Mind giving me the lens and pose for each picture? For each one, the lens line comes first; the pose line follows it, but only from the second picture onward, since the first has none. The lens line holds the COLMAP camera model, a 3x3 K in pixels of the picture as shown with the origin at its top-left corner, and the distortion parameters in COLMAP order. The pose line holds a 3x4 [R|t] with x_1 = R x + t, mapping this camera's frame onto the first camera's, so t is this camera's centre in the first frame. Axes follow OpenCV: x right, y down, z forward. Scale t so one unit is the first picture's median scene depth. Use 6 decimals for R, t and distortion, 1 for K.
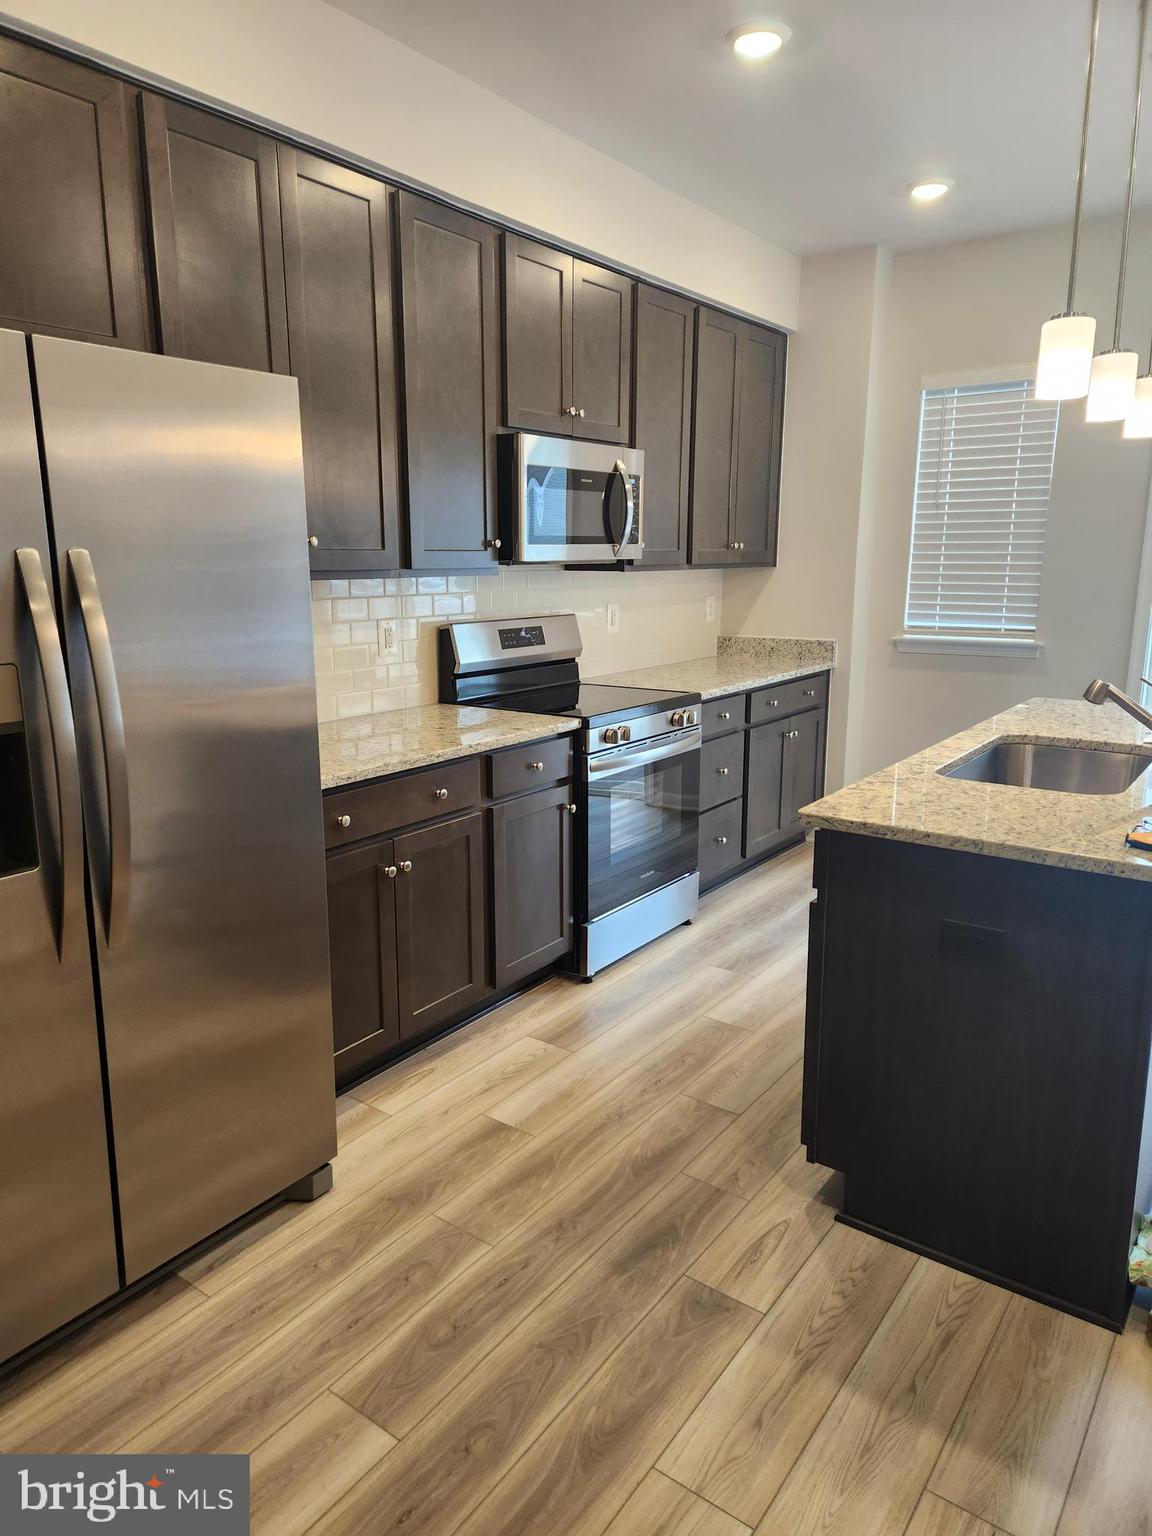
lens RADIAL K [[1031.8, 0, 559.3], [0, 1031.8, 770.1], [0, 0, 1]] dist [0.079465, -0.057149]
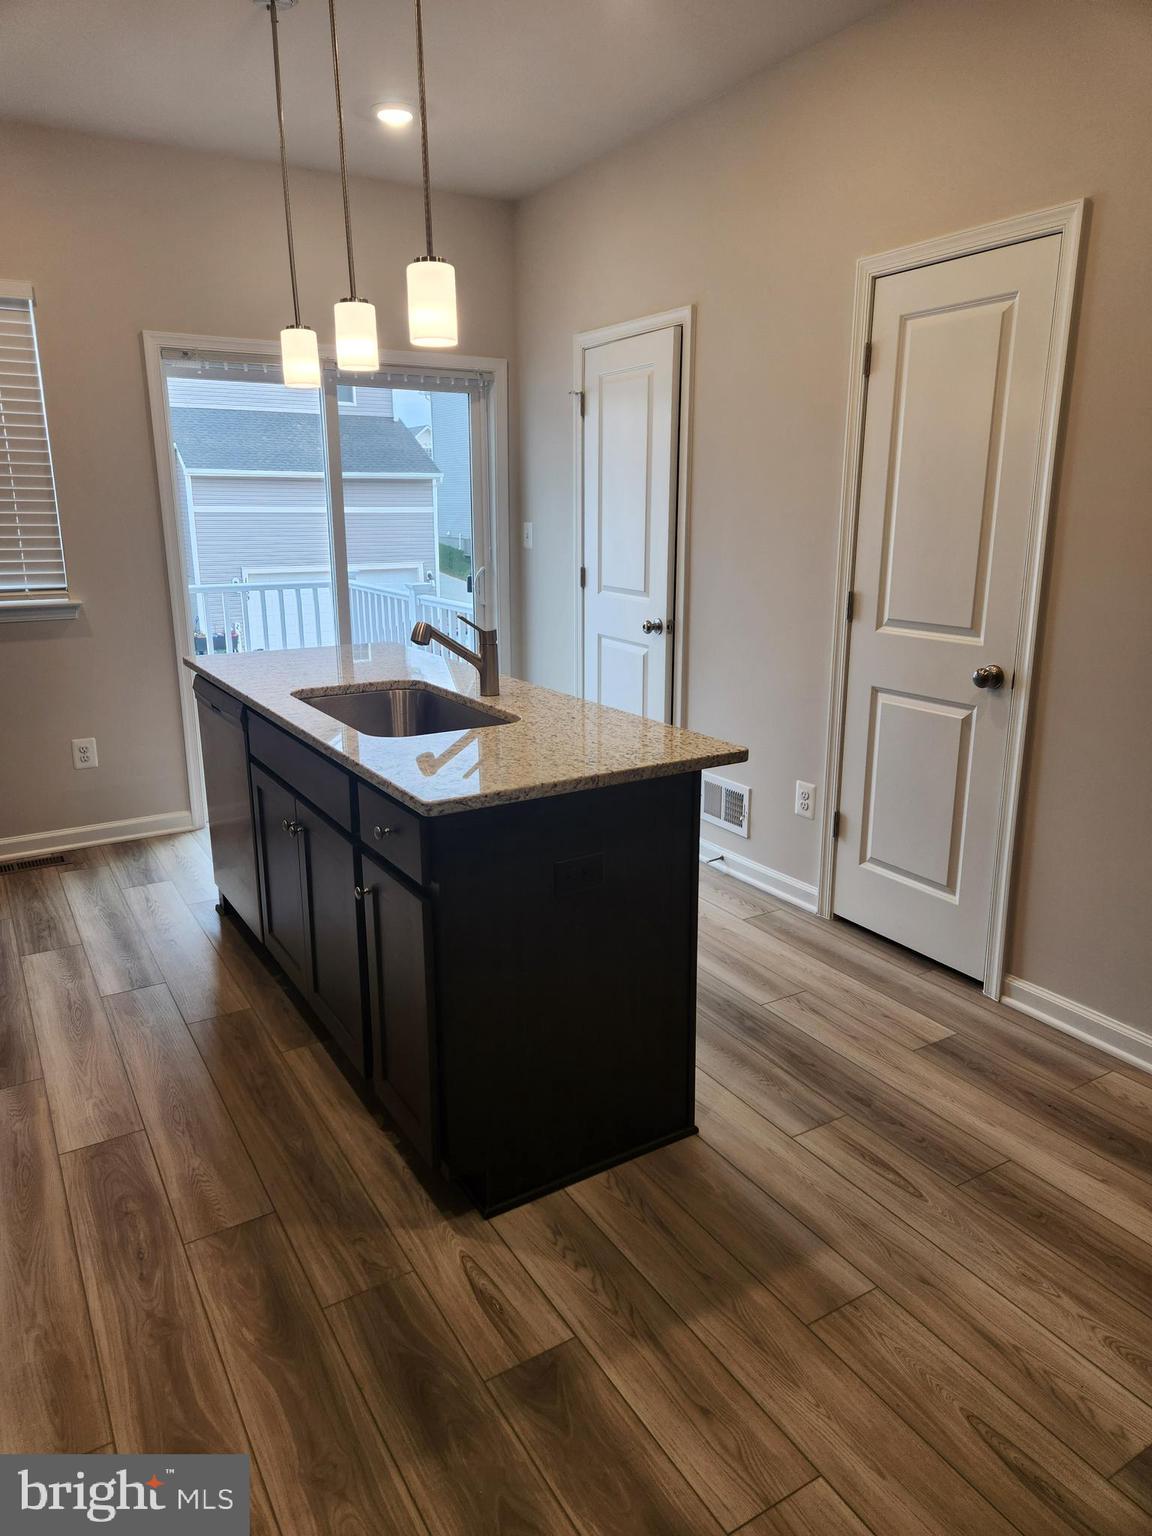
lens RADIAL K [[1031.8, 0, 568.1], [0, 1031.8, 756.0], [0, 0, 1]] dist [0.079465, -0.057149]
pose [[0.372805, -0.230011, 0.898950, -0.487798], [0.201048, 0.965800, 0.163739, -0.115416], [-0.905868, 0.119689, 0.406298, 0.546770]]
